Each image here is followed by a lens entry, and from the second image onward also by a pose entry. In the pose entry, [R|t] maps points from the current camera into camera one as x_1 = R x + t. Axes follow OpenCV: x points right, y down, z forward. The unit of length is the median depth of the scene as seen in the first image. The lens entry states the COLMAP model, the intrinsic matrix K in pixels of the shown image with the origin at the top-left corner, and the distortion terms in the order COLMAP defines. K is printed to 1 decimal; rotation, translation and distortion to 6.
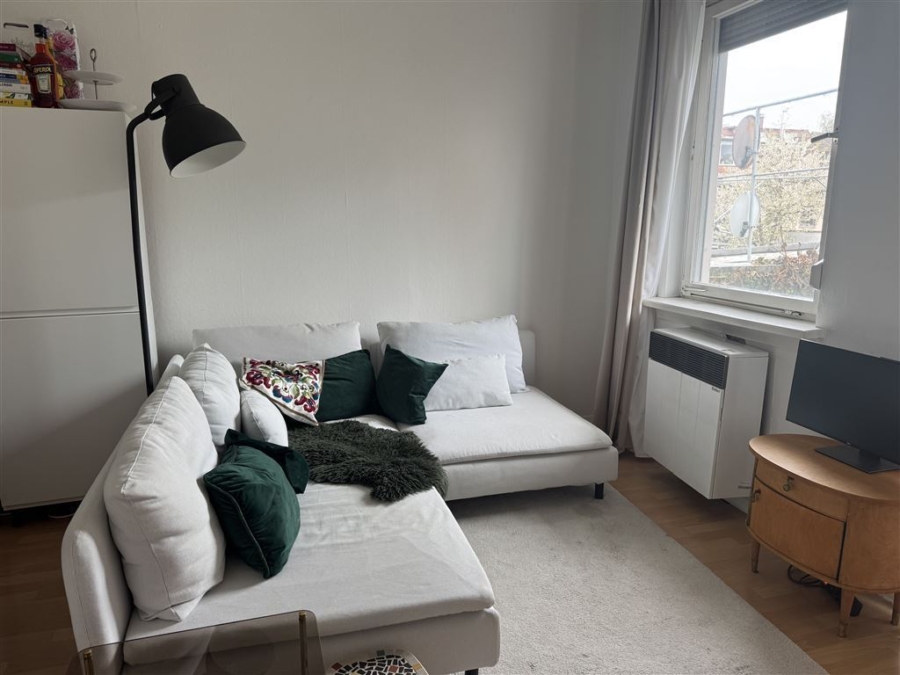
lens RADIAL K [[633.4, 0, 450.1], [0, 633.4, 336.4], [0, 0, 1]] dist [0.025080, -0.021185]
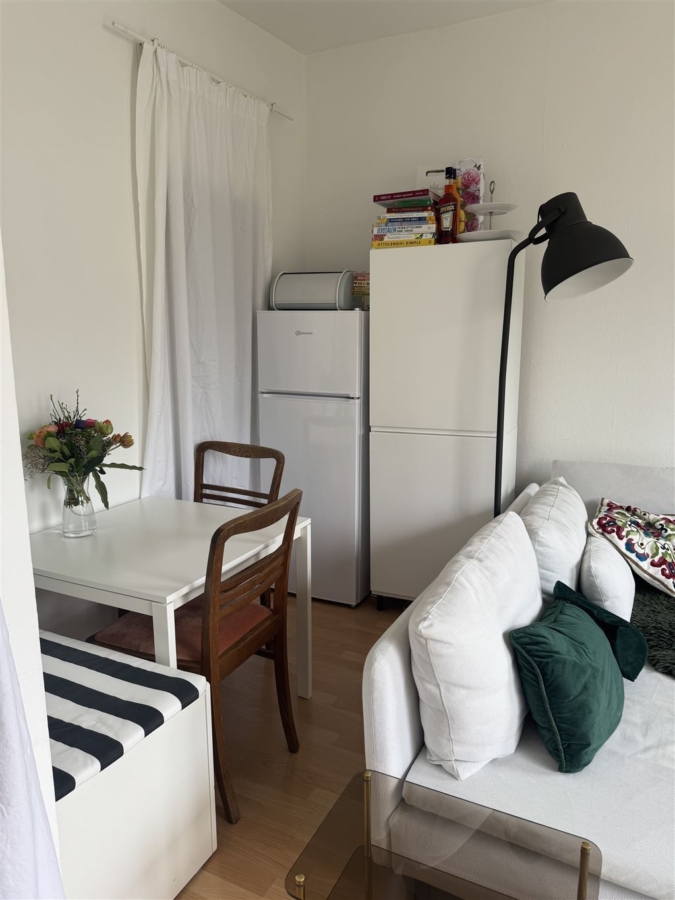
lens RADIAL K [[633.4, 0, 332.8], [0, 633.4, 453.3], [0, 0, 1]] dist [0.025080, -0.021185]
pose [[0.717468, 0.123196, -0.685611, 0.016886], [-0.125328, 0.991005, 0.046921, -0.031098], [0.685225, 0.052262, 0.726454, 0.101471]]
